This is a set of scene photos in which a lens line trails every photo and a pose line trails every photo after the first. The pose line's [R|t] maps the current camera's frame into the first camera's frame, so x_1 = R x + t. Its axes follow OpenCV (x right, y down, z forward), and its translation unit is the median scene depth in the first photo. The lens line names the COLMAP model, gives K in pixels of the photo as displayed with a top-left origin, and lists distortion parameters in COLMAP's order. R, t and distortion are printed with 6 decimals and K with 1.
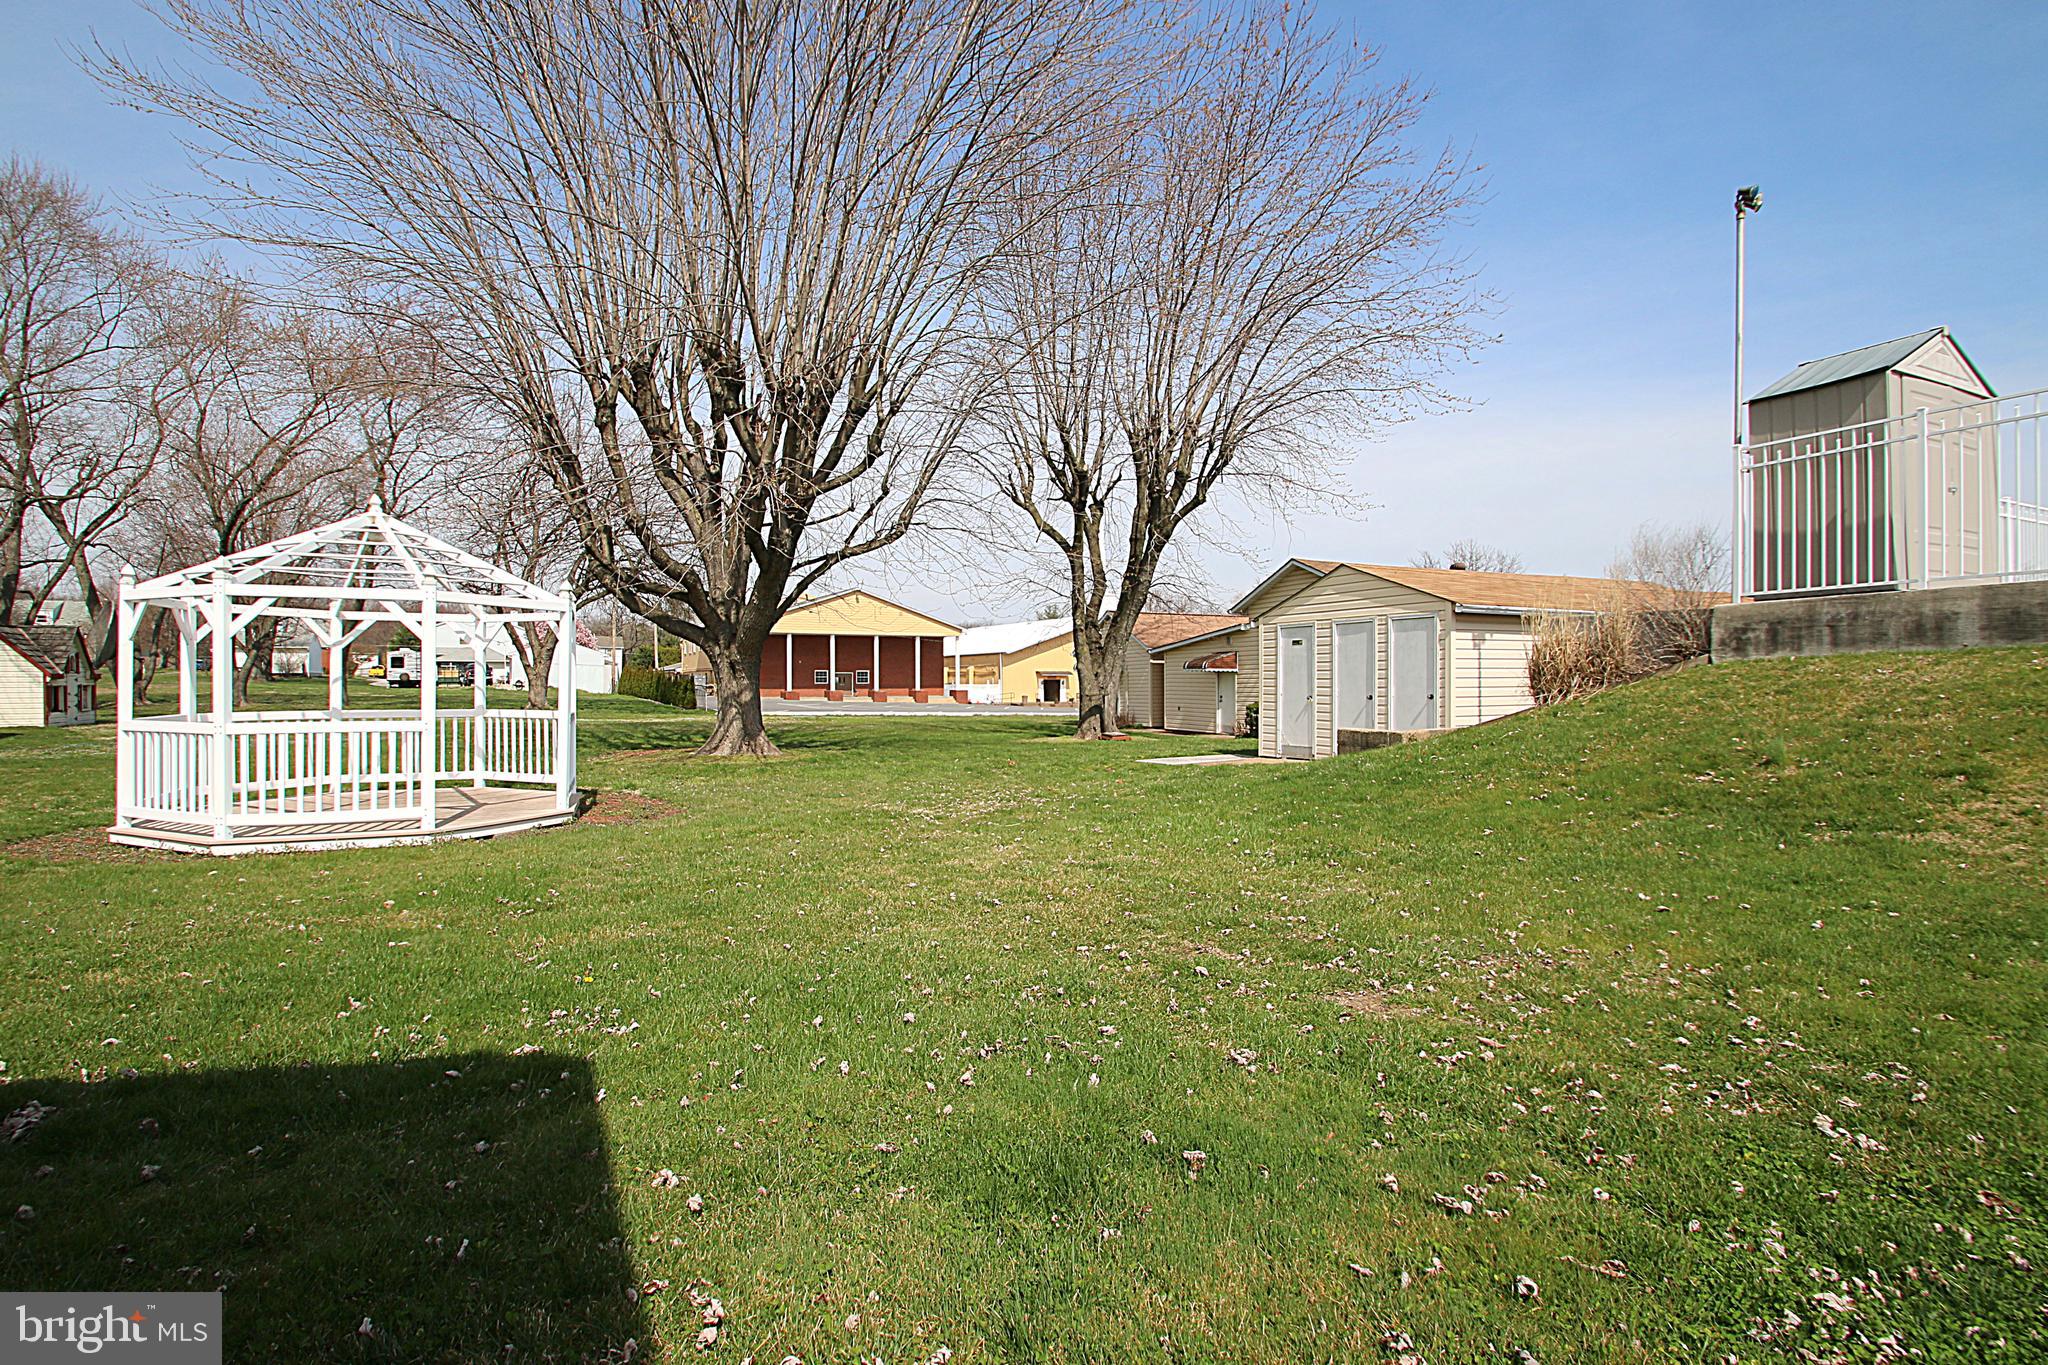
lens RADIAL K [[956.6, 0, 1009.6], [0, 956.6, 715.9], [0, 0, 1]] dist [0.005507, -0.011687]
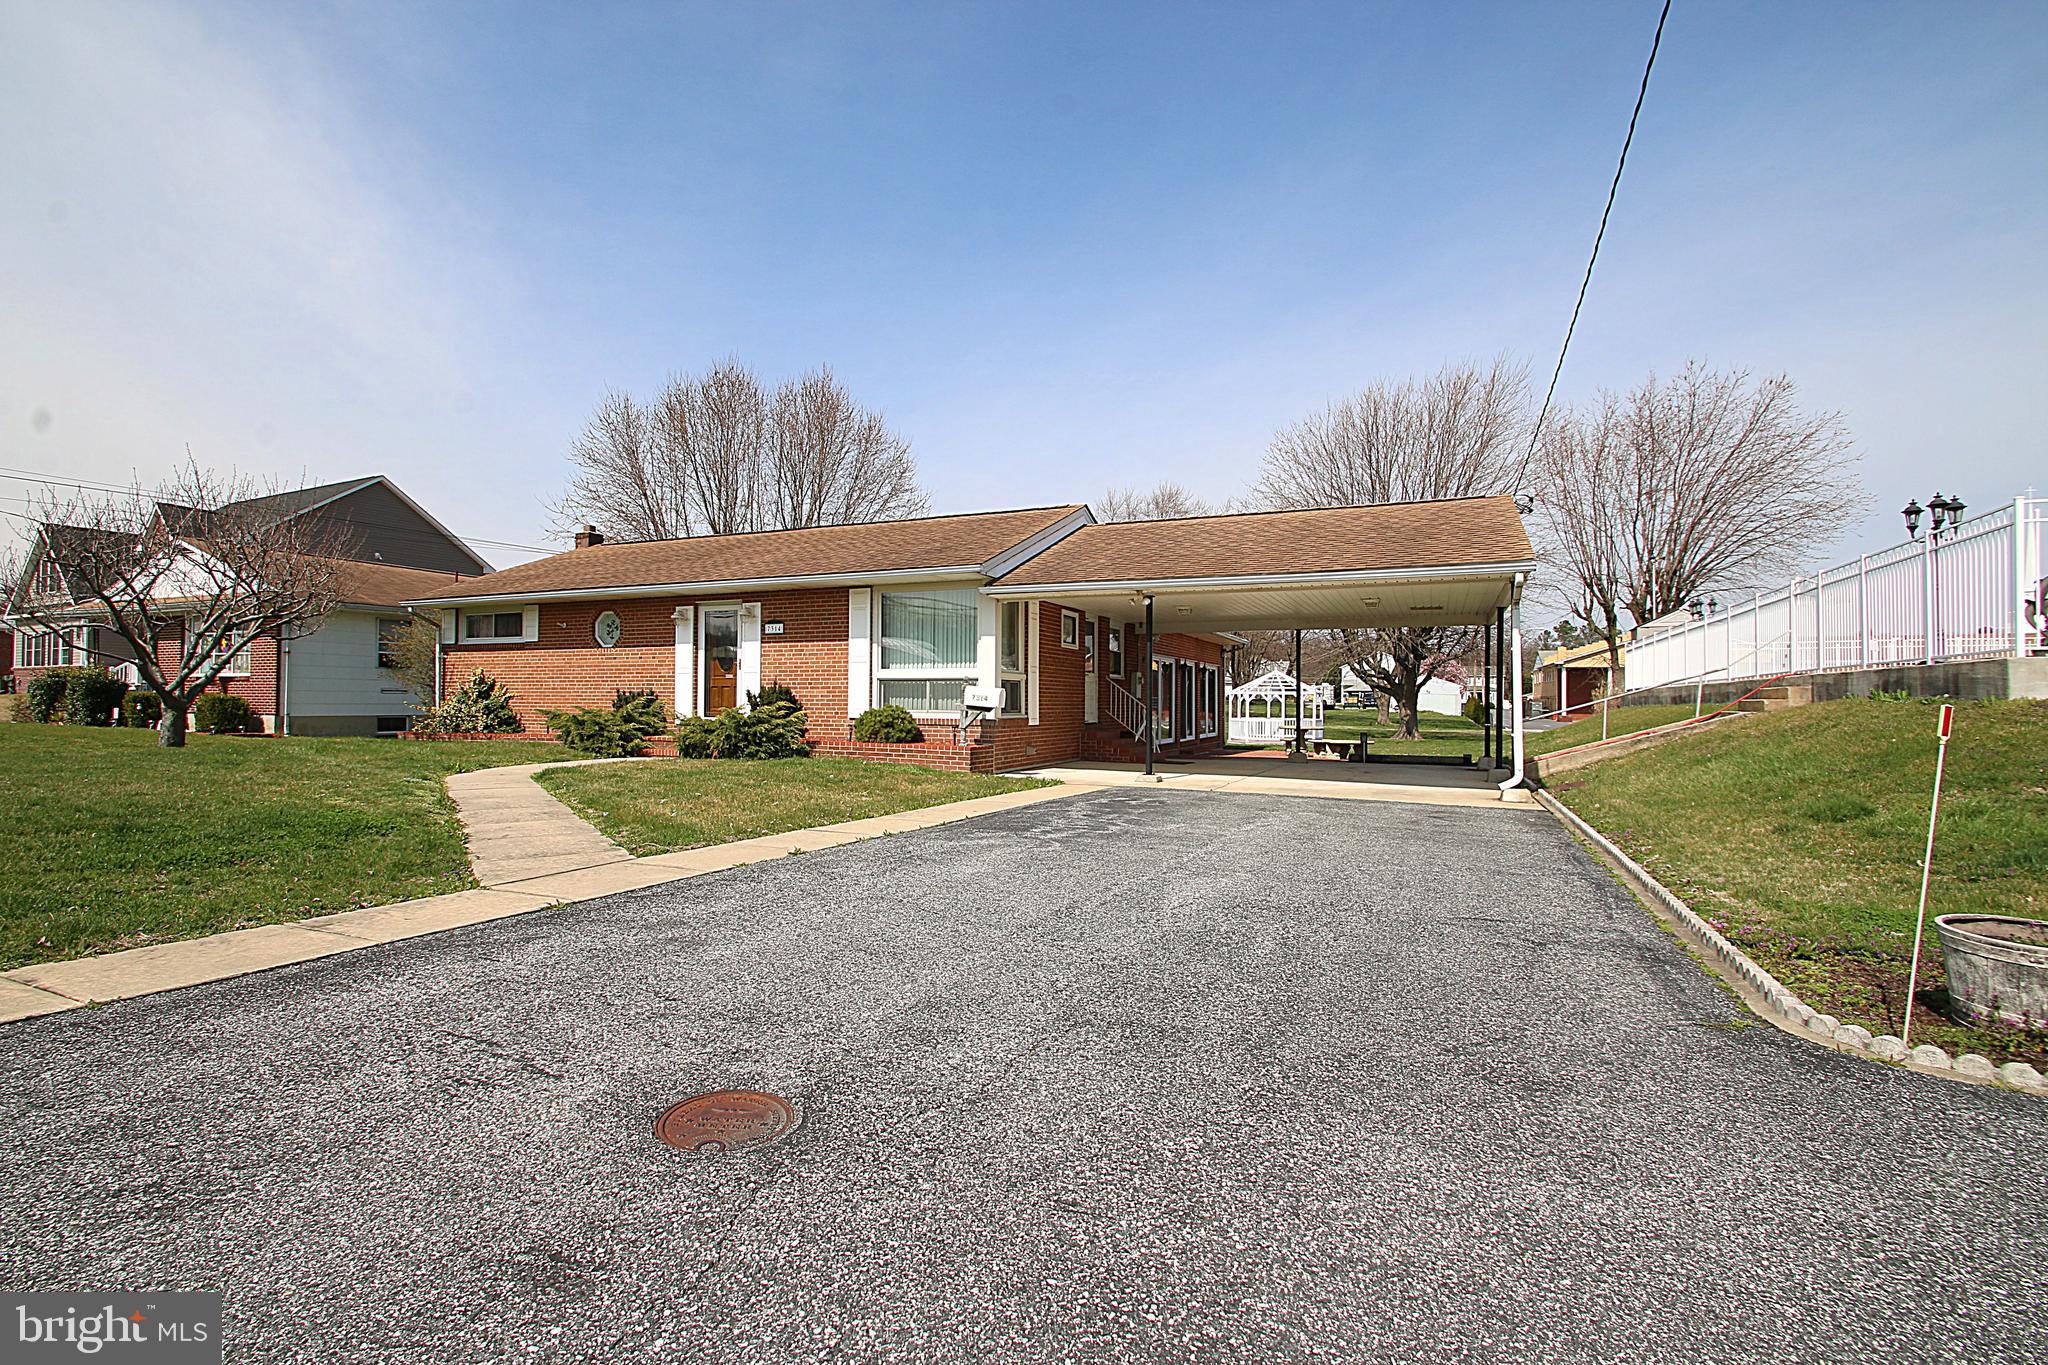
lens RADIAL K [[956.6, 0, 1006.4], [0, 956.6, 685.9], [0, 0, 1]] dist [0.005507, -0.011687]
pose [[0.618632, -0.009027, -0.785629, 1.037518], [-0.033337, 0.998732, -0.037726, 0.028389], [0.784973, 0.049529, 0.617547, -1.377233]]
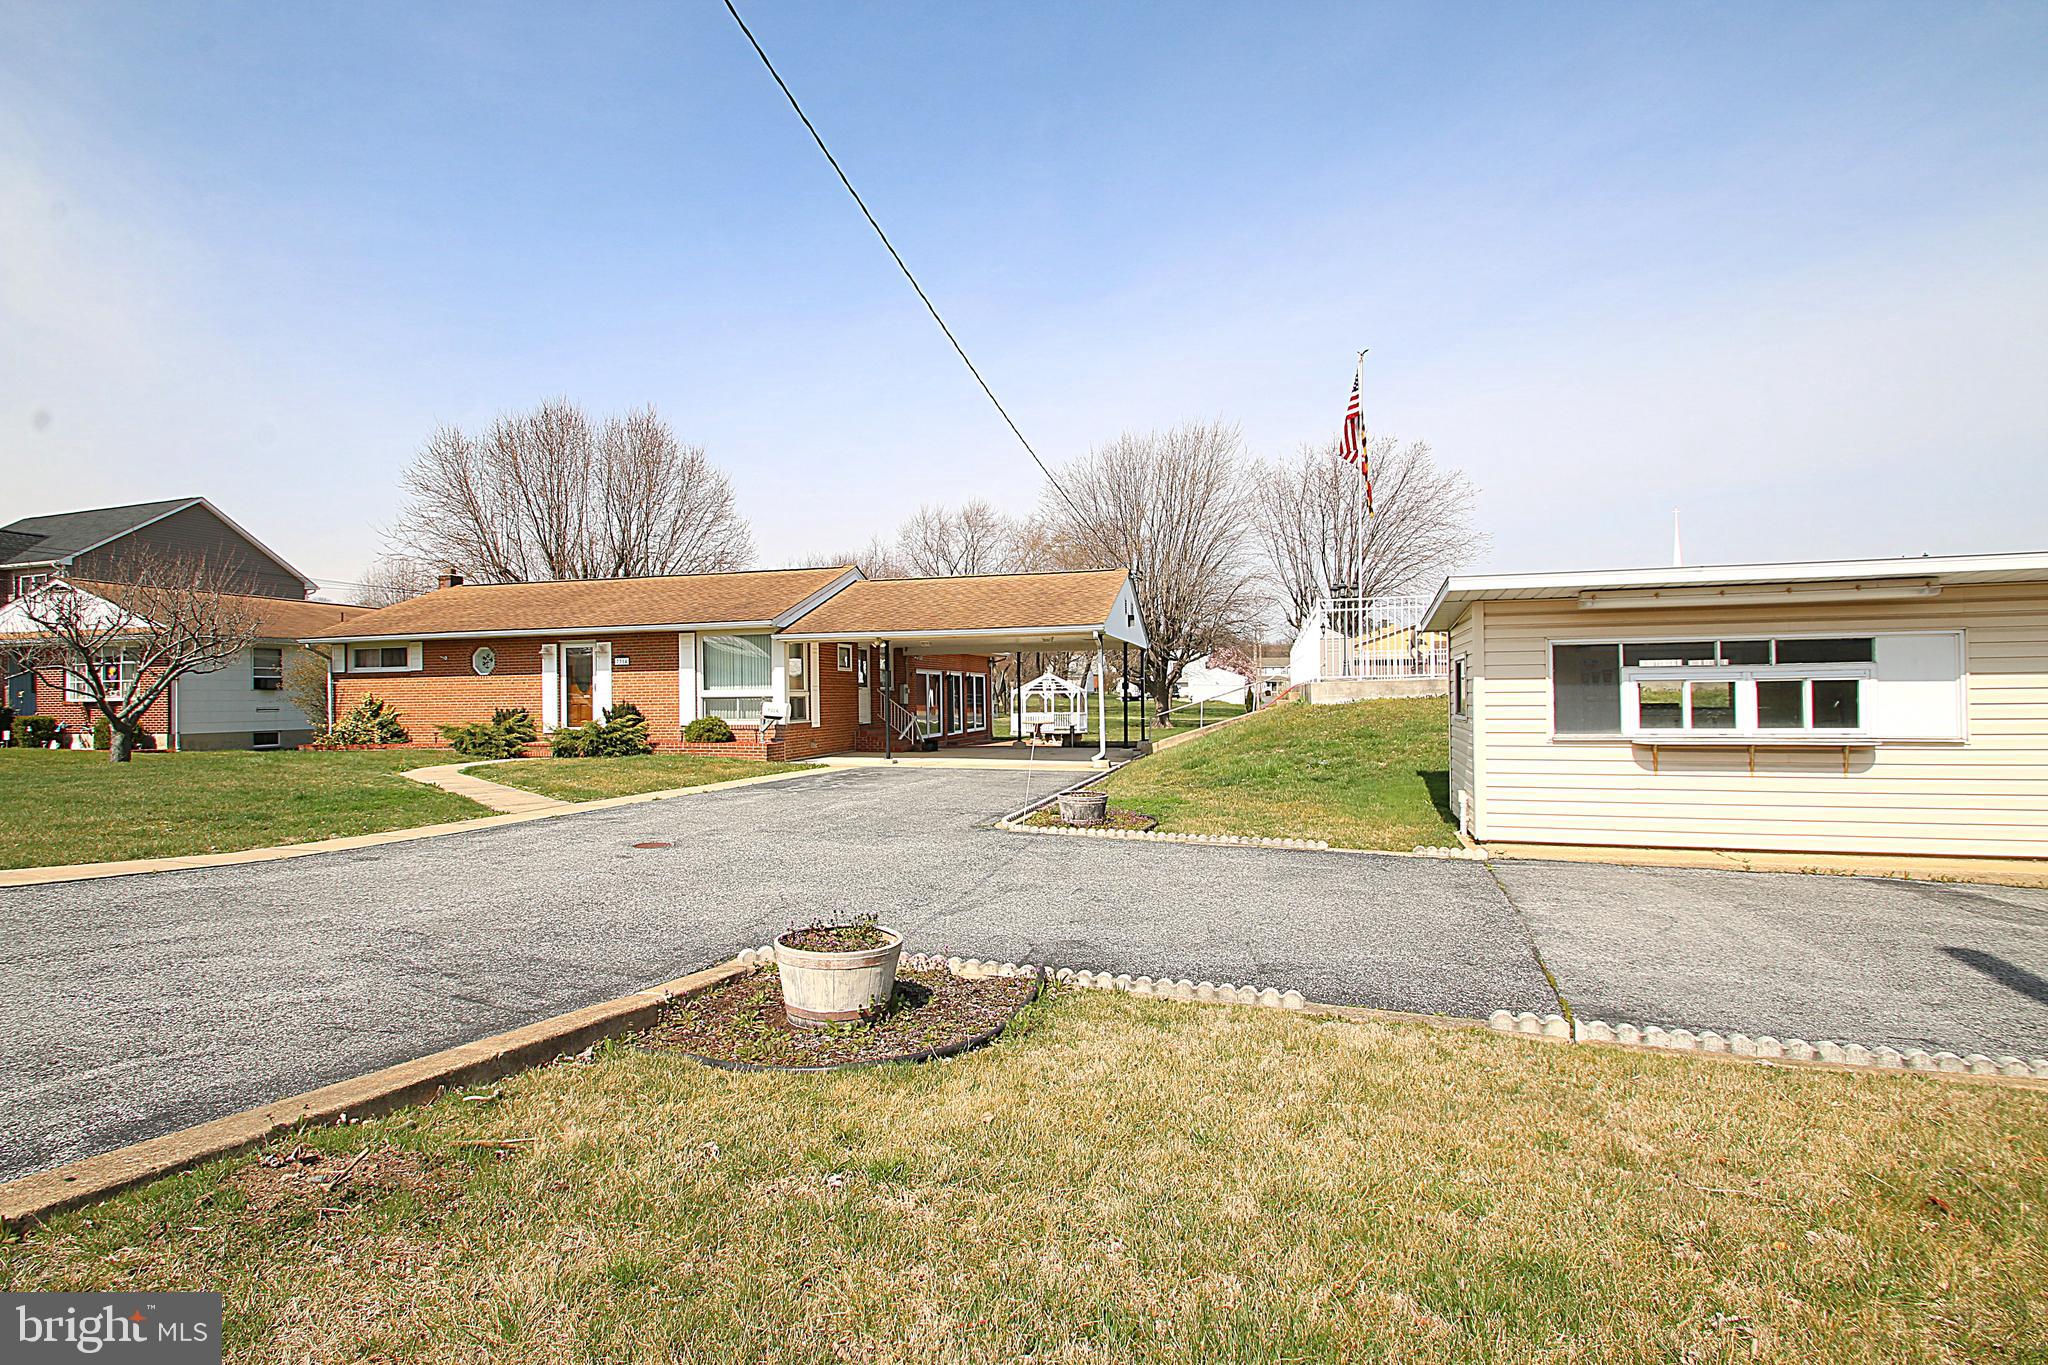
lens RADIAL K [[956.6, 0, 1011.4], [0, 956.6, 684.8], [0, 0, 1]] dist [0.005507, -0.011687]
pose [[0.745606, -0.016969, -0.666171, 1.400530], [-0.009408, 0.999308, -0.035984, 0.016906], [0.666321, 0.033097, 0.744930, -1.584262]]
